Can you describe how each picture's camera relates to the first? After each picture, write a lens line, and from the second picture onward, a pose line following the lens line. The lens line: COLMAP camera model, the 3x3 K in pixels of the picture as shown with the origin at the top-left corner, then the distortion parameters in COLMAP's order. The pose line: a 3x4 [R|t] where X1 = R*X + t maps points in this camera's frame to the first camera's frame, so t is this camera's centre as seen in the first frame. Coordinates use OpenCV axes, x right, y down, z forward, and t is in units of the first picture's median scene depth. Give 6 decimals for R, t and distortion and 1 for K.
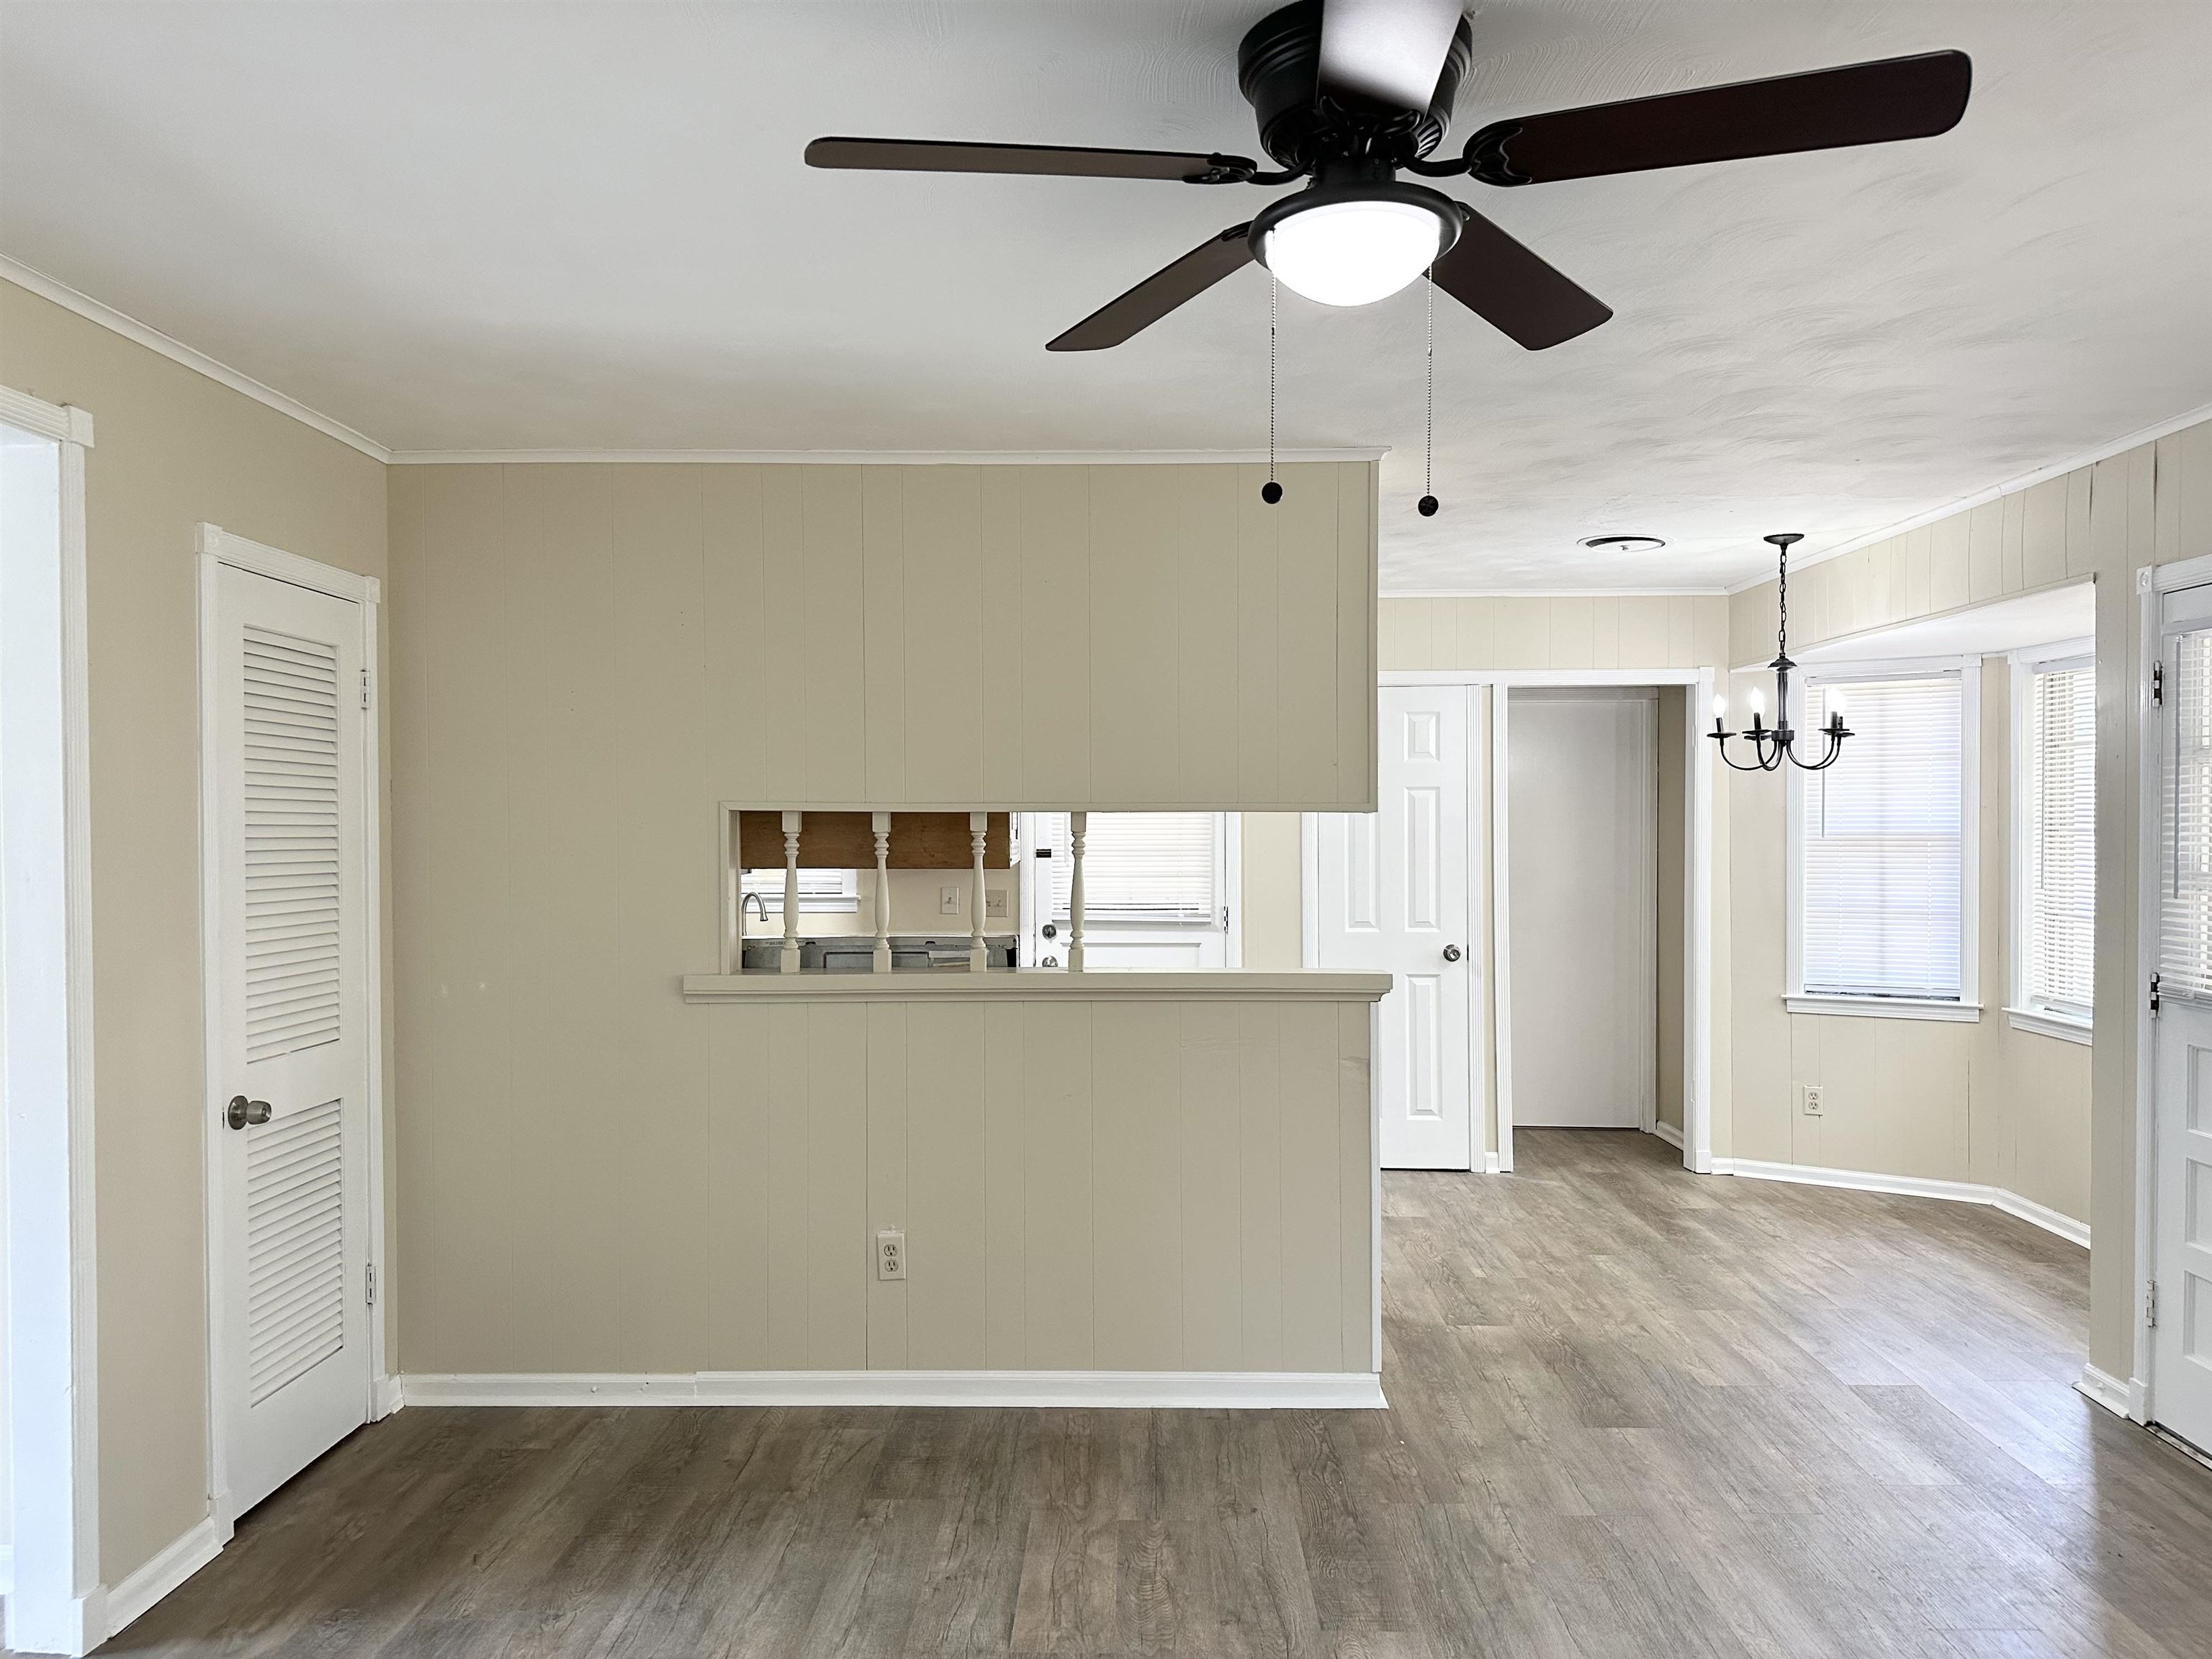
lens RADIAL K [[1560.2, 0, 1107.0], [0, 1560.2, 813.8], [0, 0, 1]] dist [0.097082, -0.151217]
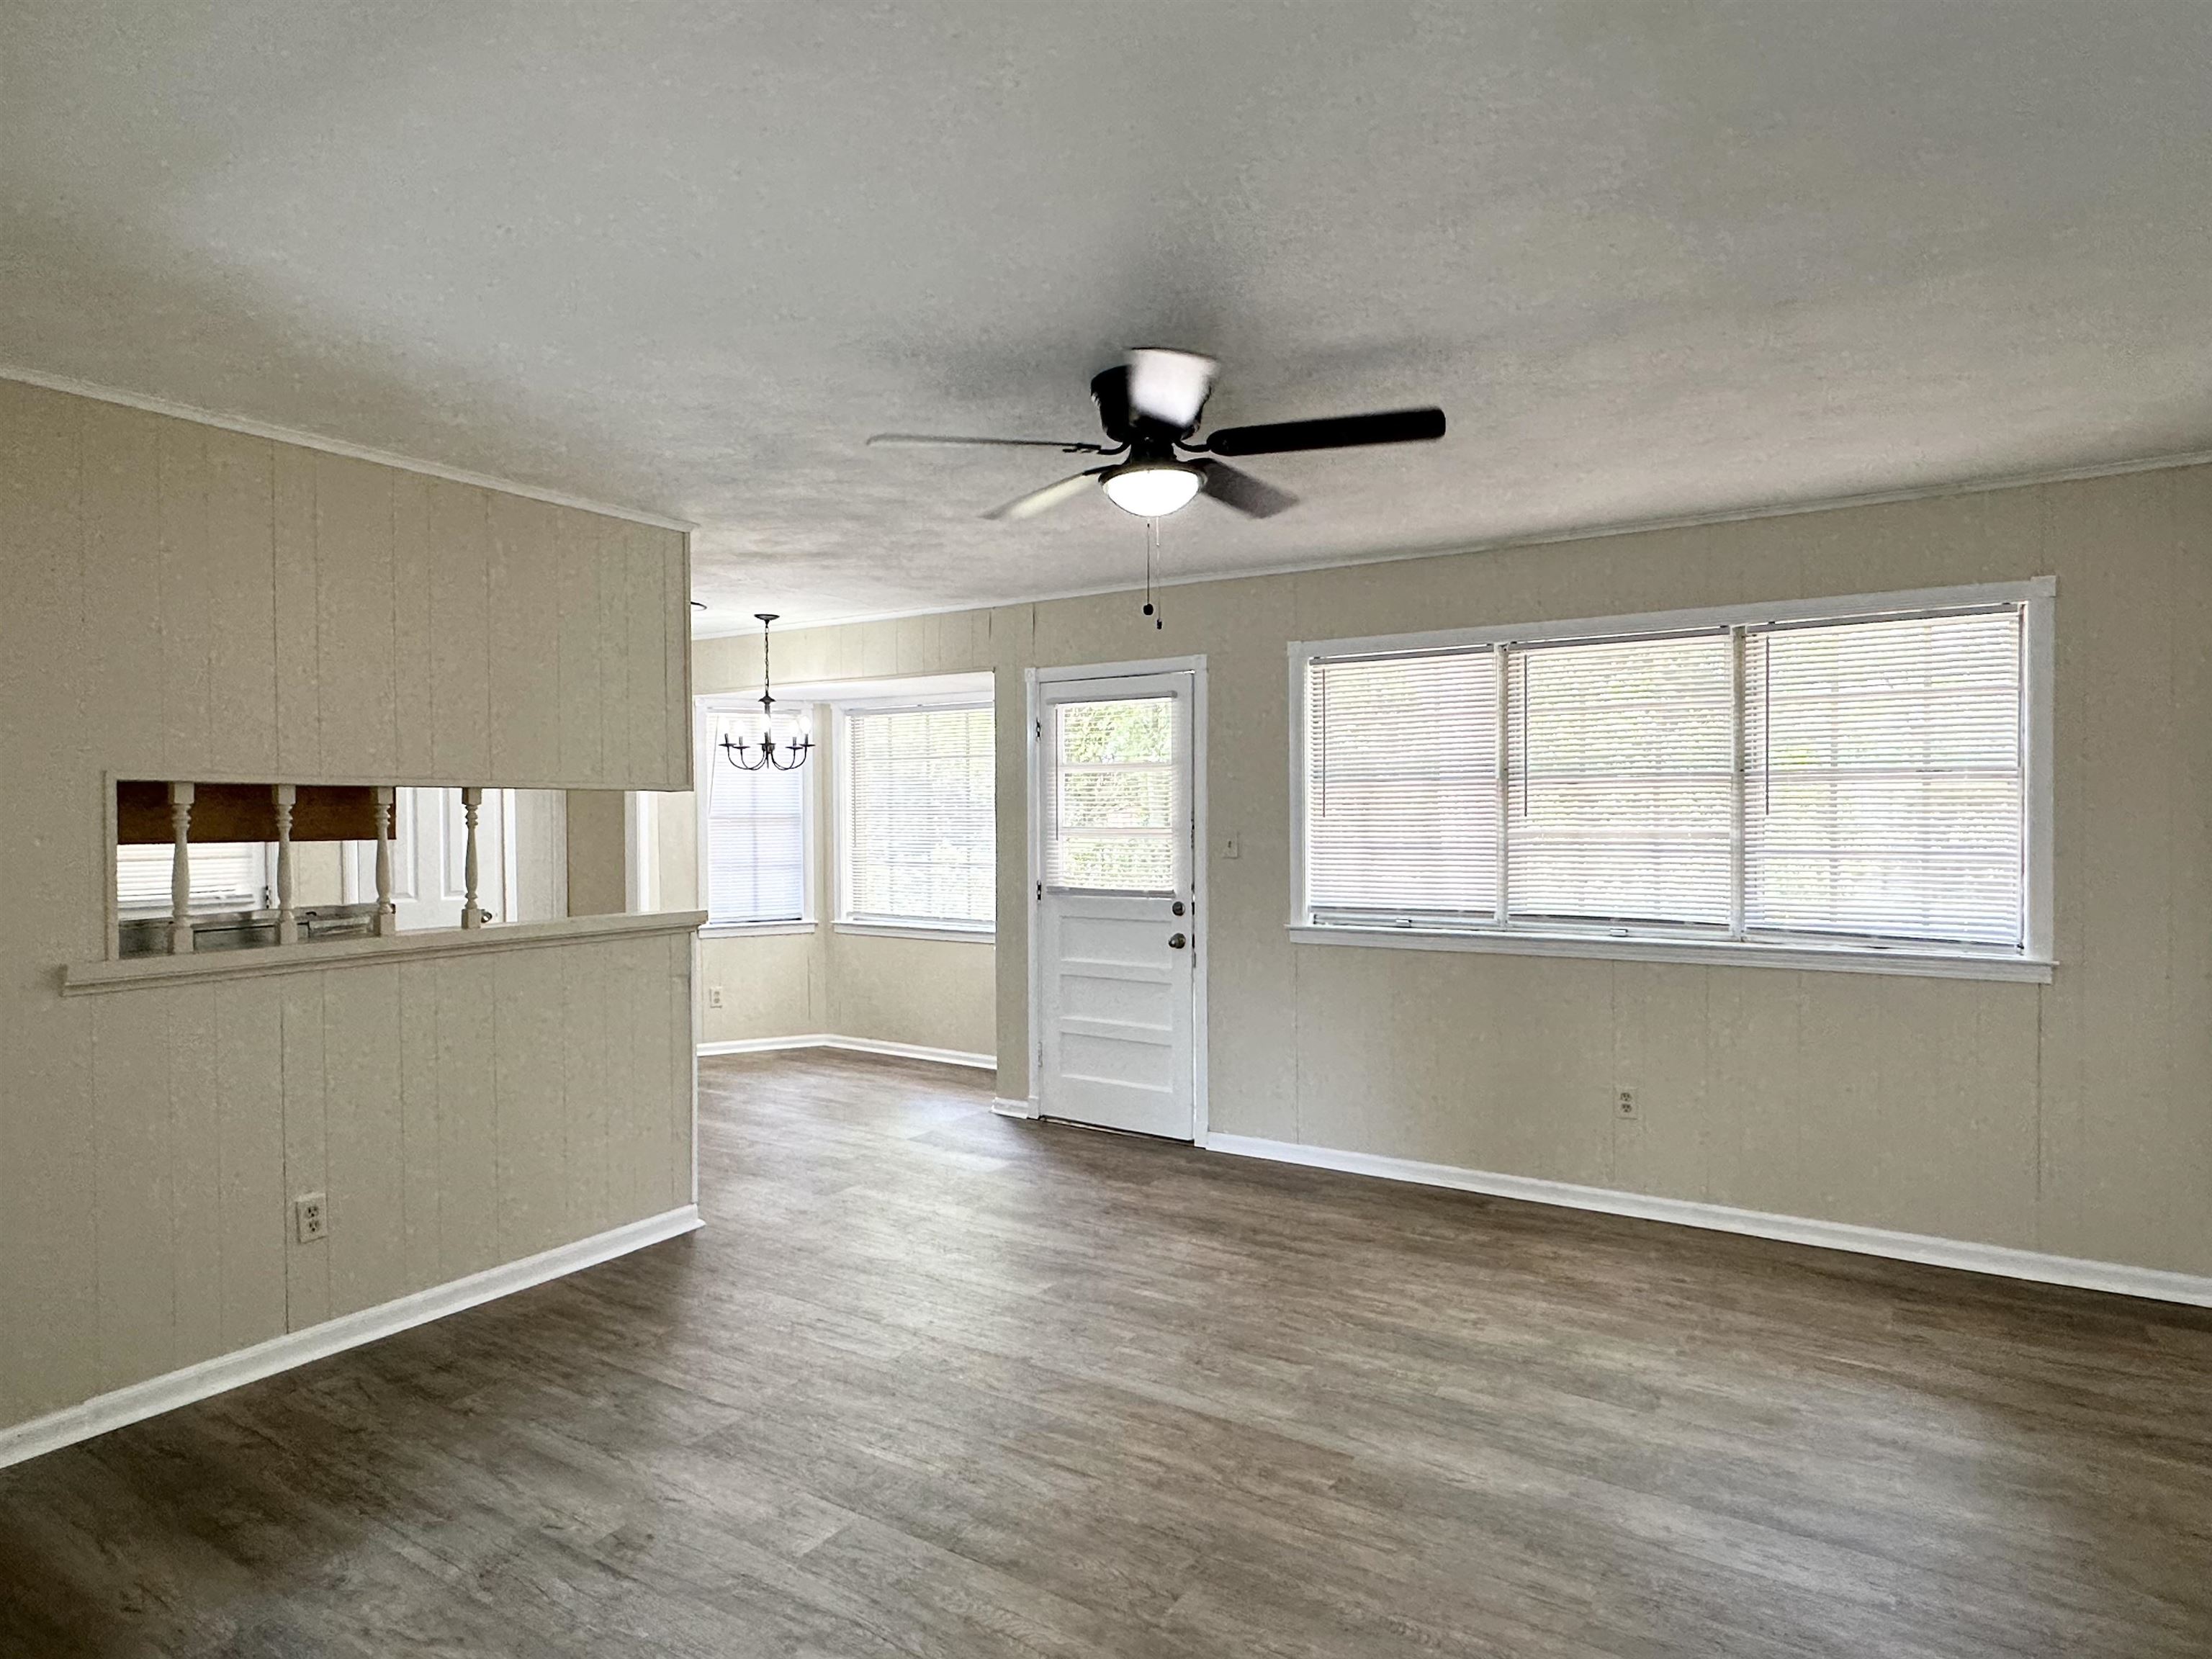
lens RADIAL K [[1260.1, 0, 1106.0], [0, 1260.1, 829.5], [0, 0, 1]] dist [0.003344, -0.000015]
pose [[0.521952, -0.011662, 0.852895, -0.564972], [0.001375, 0.999917, 0.012830, 0.018303], [-0.852974, -0.005524, 0.521924, 0.129245]]
